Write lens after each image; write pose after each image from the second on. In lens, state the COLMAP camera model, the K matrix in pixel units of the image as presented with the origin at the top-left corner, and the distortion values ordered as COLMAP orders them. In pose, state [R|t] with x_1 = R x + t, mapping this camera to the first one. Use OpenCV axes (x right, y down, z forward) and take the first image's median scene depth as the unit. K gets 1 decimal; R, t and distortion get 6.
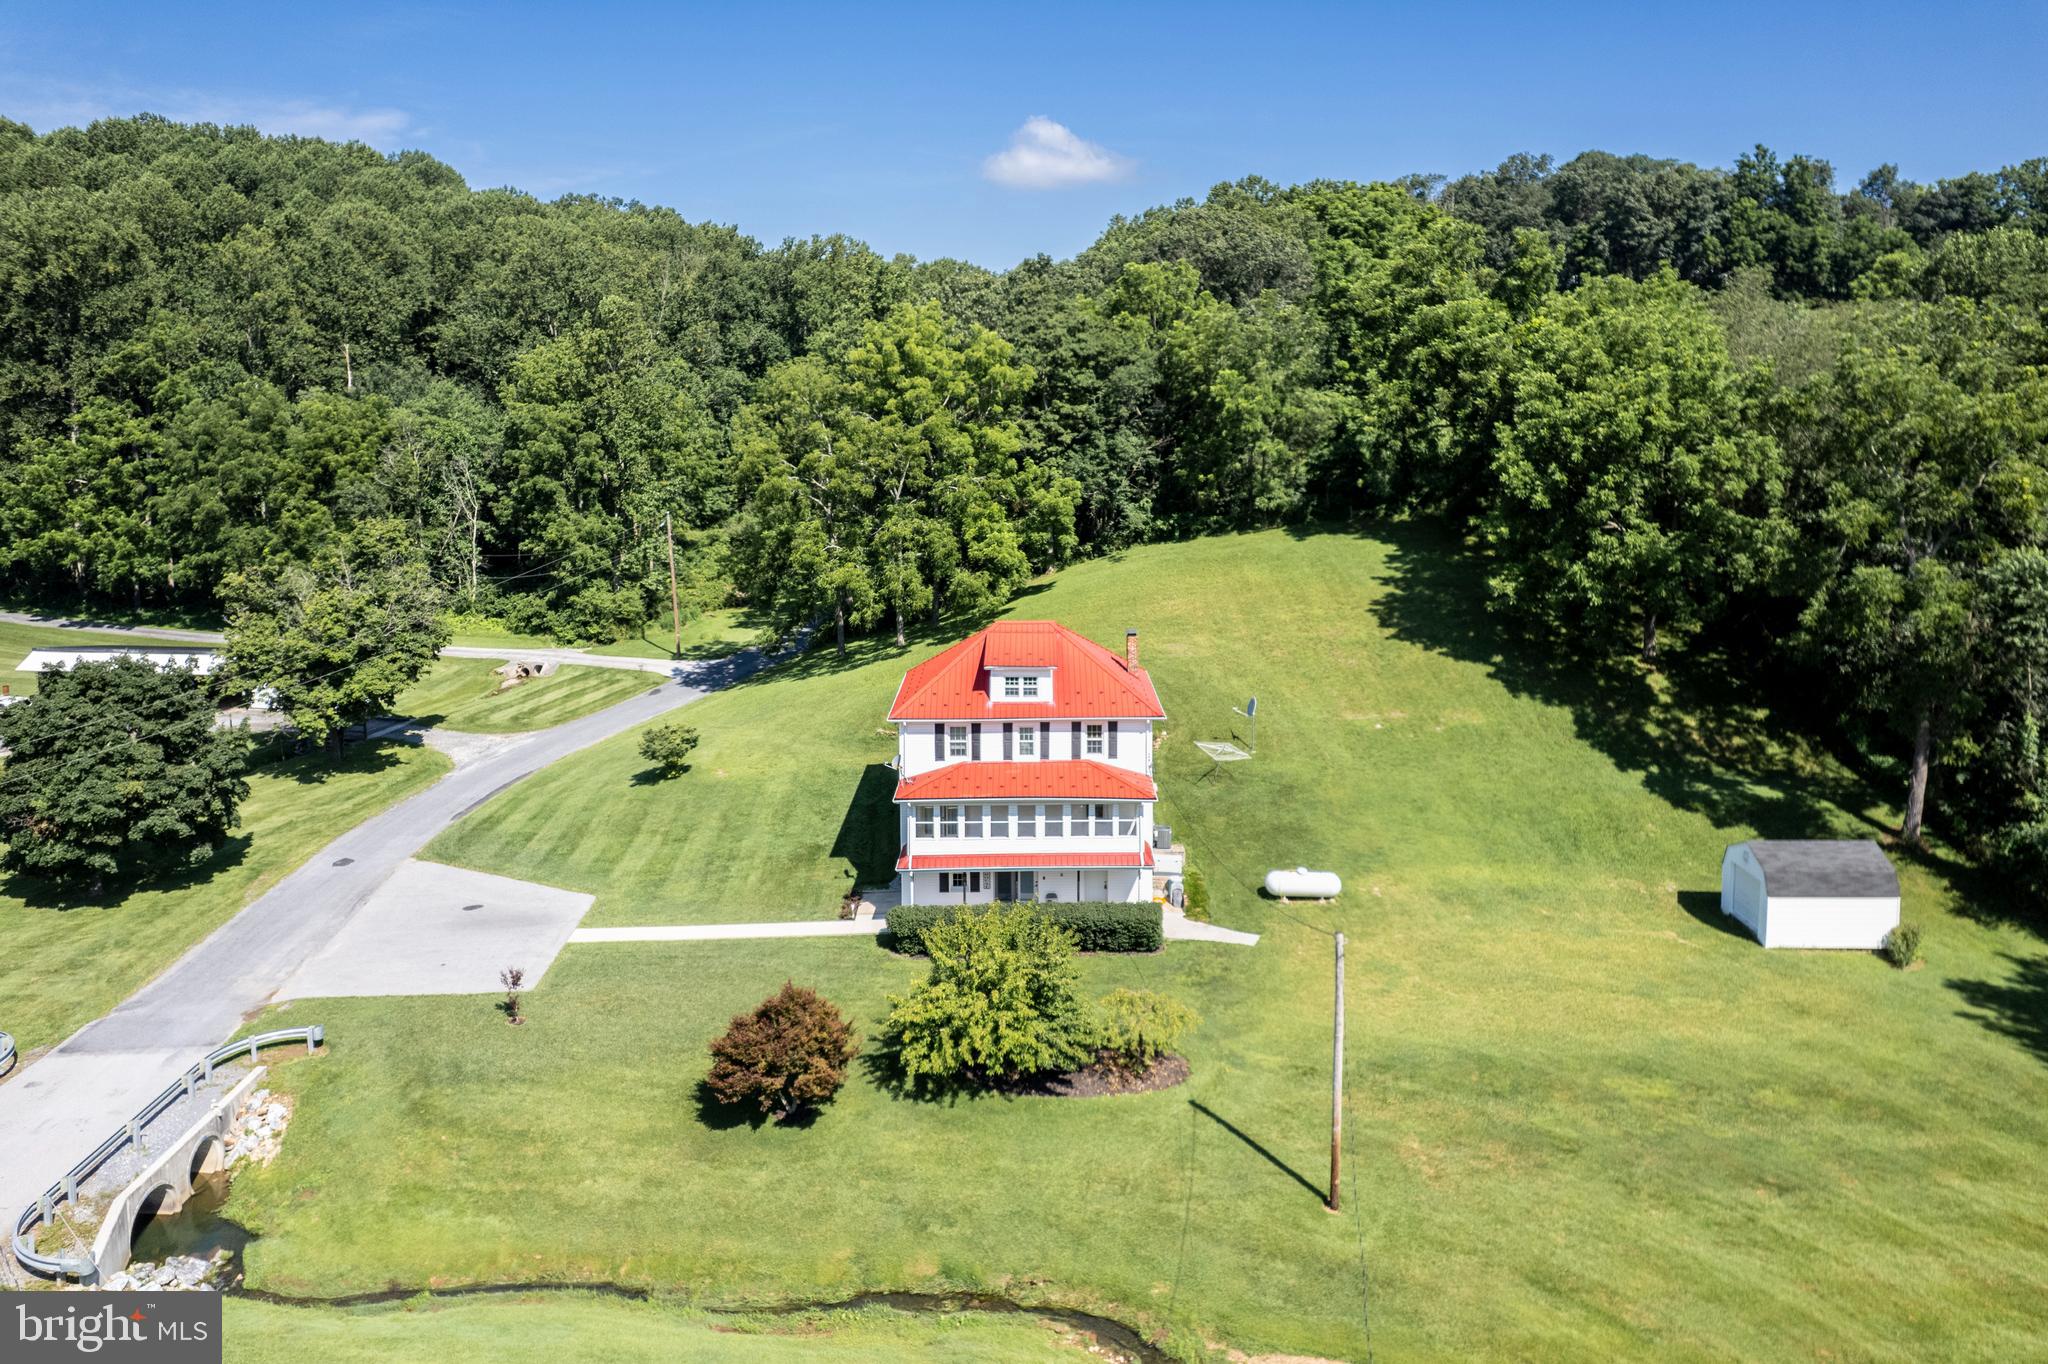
lens RADIAL K [[1364.4, 0, 1021.9], [0, 1364.4, 521.0], [0, 0, 1]] dist [-0.062406, 0.051260]
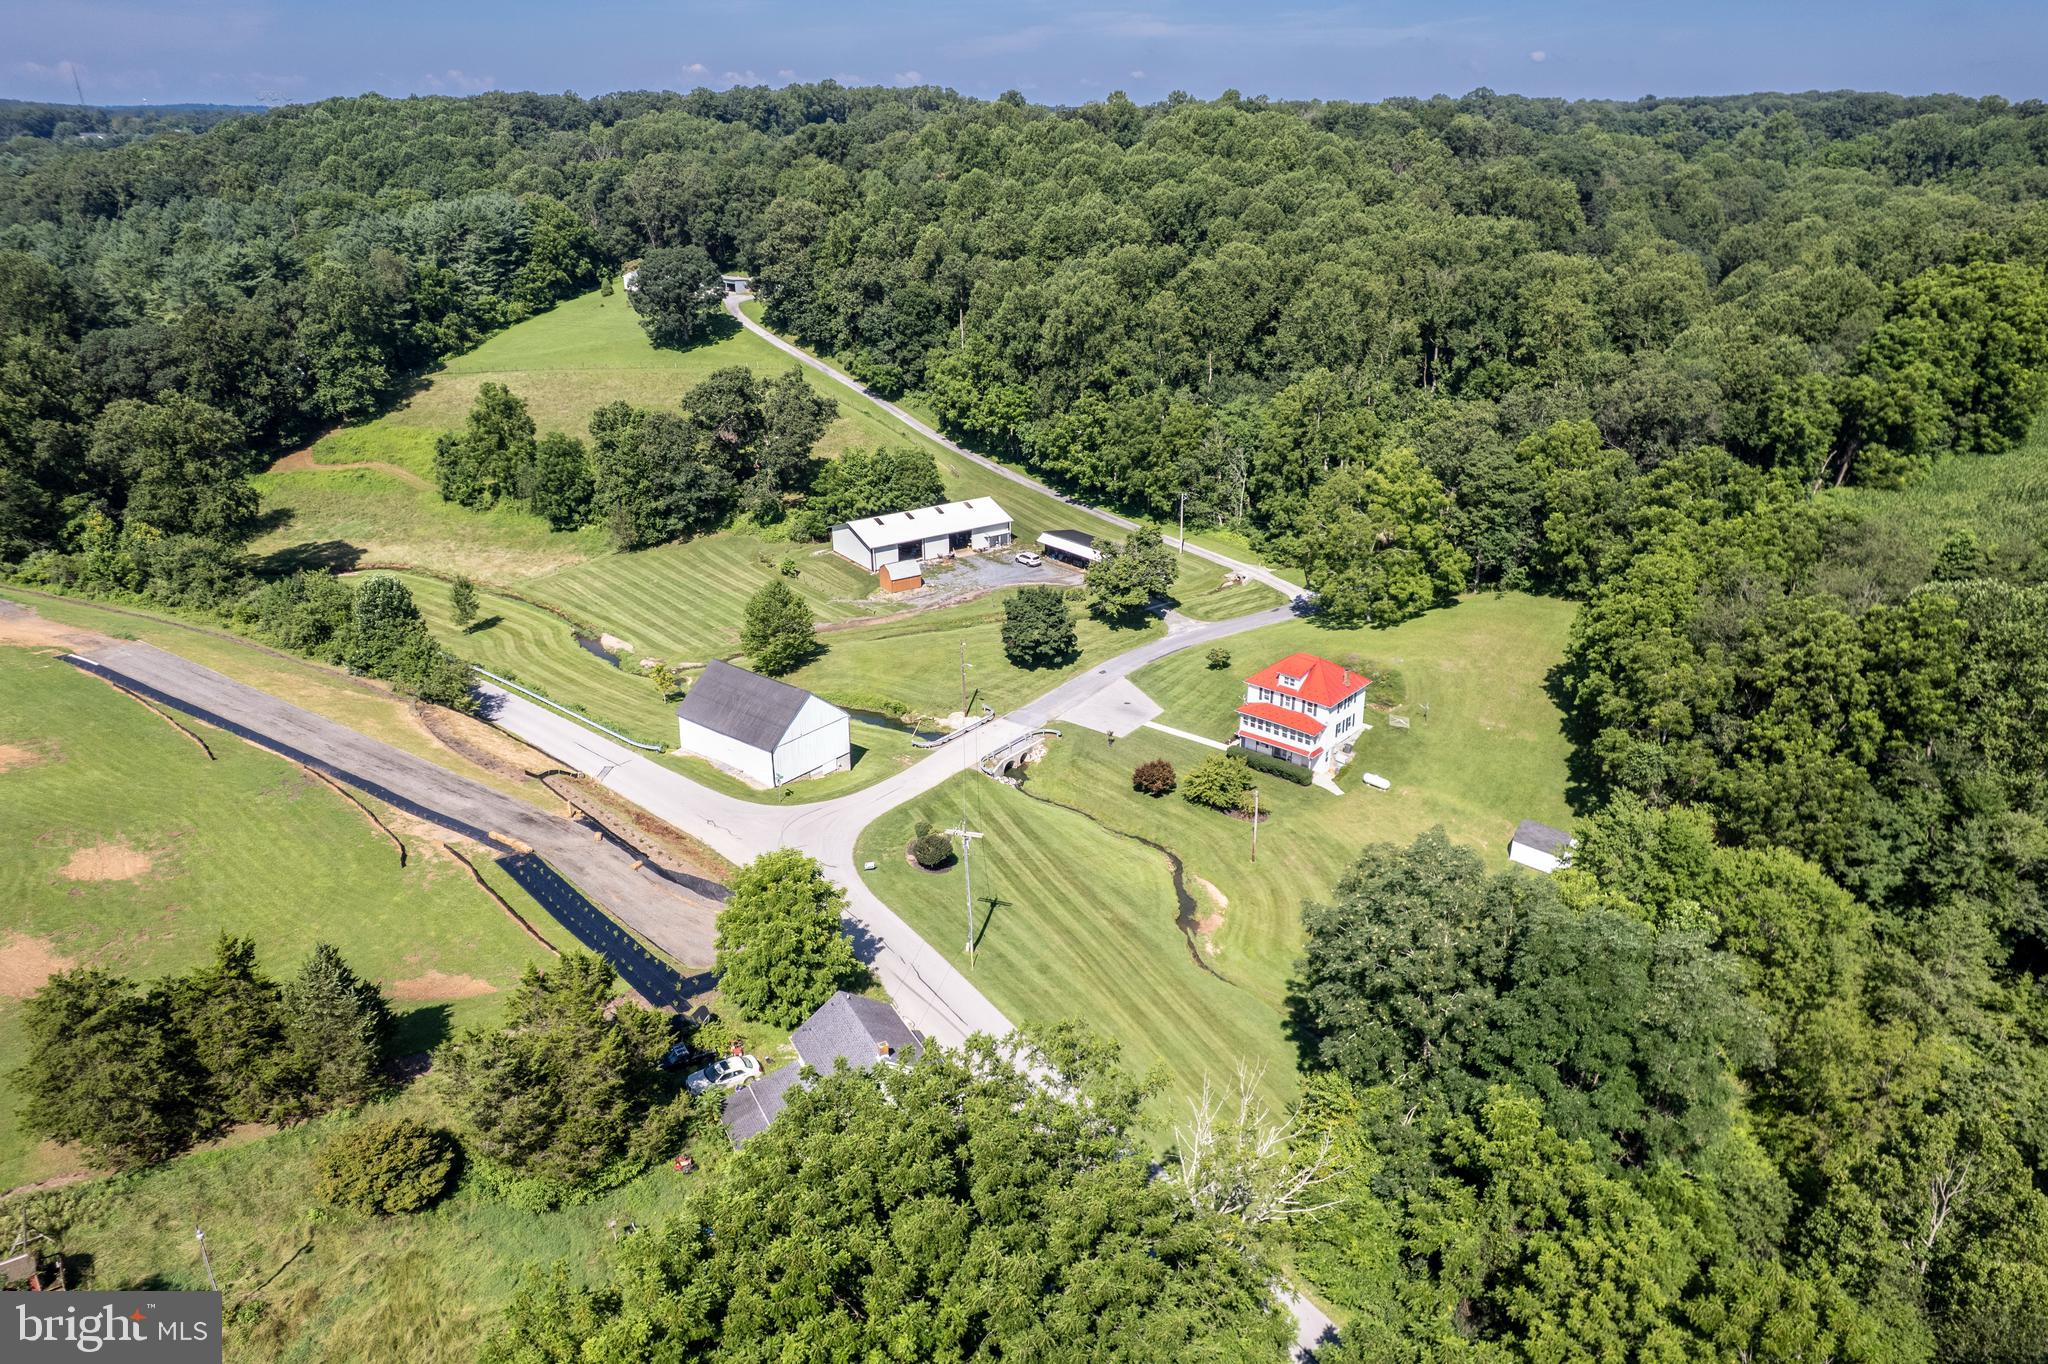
lens RADIAL K [[1323.0, 0, 966.7], [0, 1323.0, 690.7], [0, 0, 1]] dist [-0.062024, 0.045457]
pose [[0.714260, 0.259731, -0.649902, 1.123892], [-0.030868, 0.939377, 0.341494, -0.660663], [0.699199, -0.223855, 0.678977, -1.095280]]
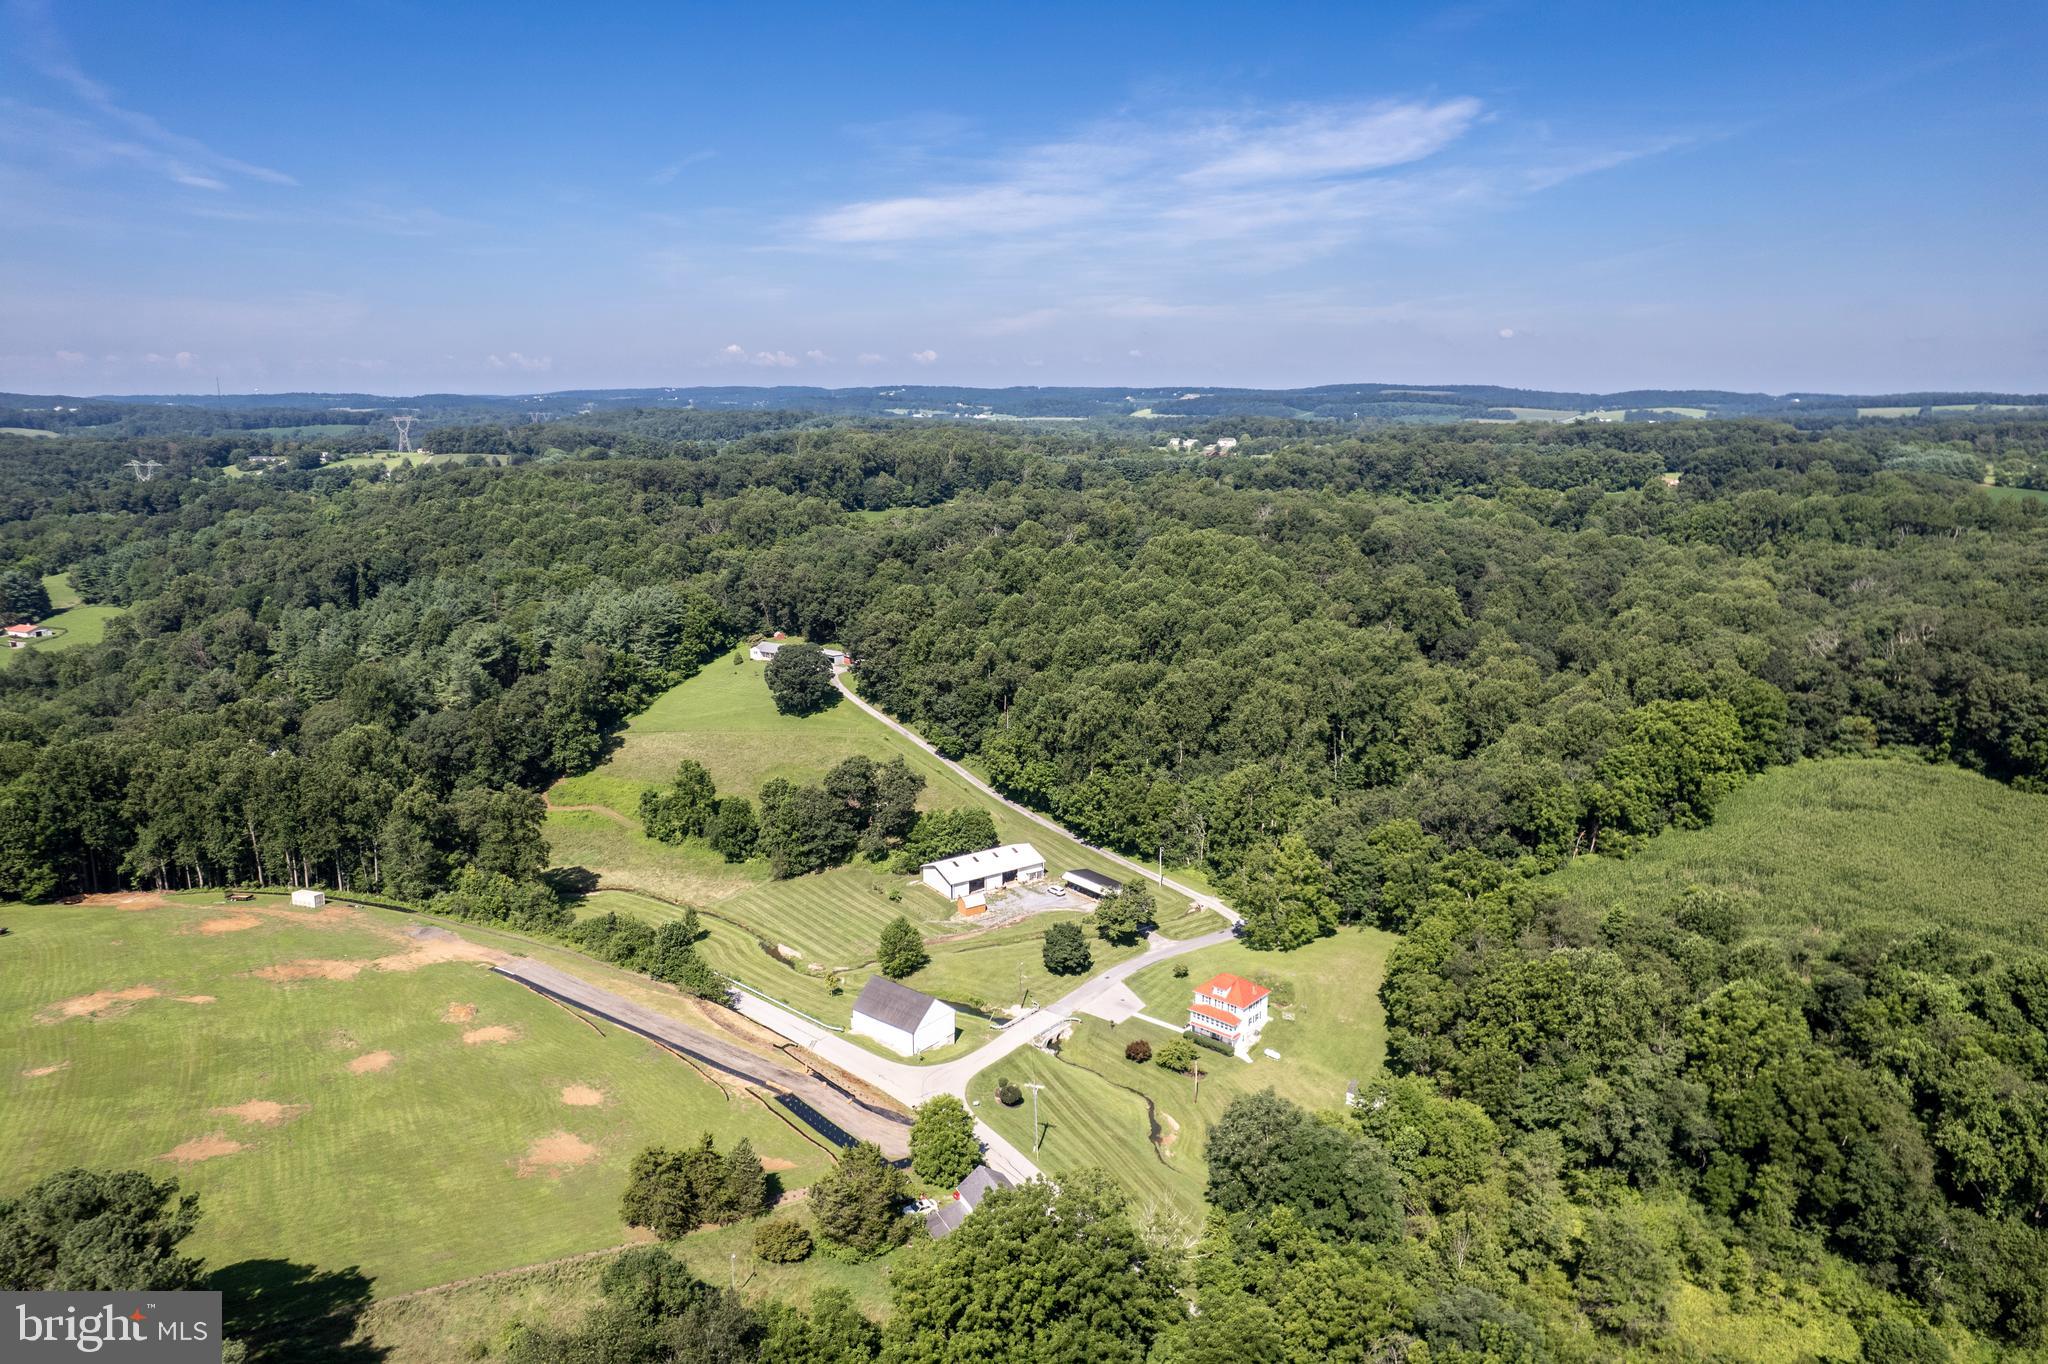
lens RADIAL K [[1323.0, 0, 966.7], [0, 1323.0, 690.7], [0, 0, 1]] dist [-0.062024, 0.045457]
pose [[0.709517, 0.151045, -0.688310, 2.052440], [-0.041787, 0.984058, 0.172870, -1.439224], [0.703448, -0.093891, 0.704517, -2.325892]]
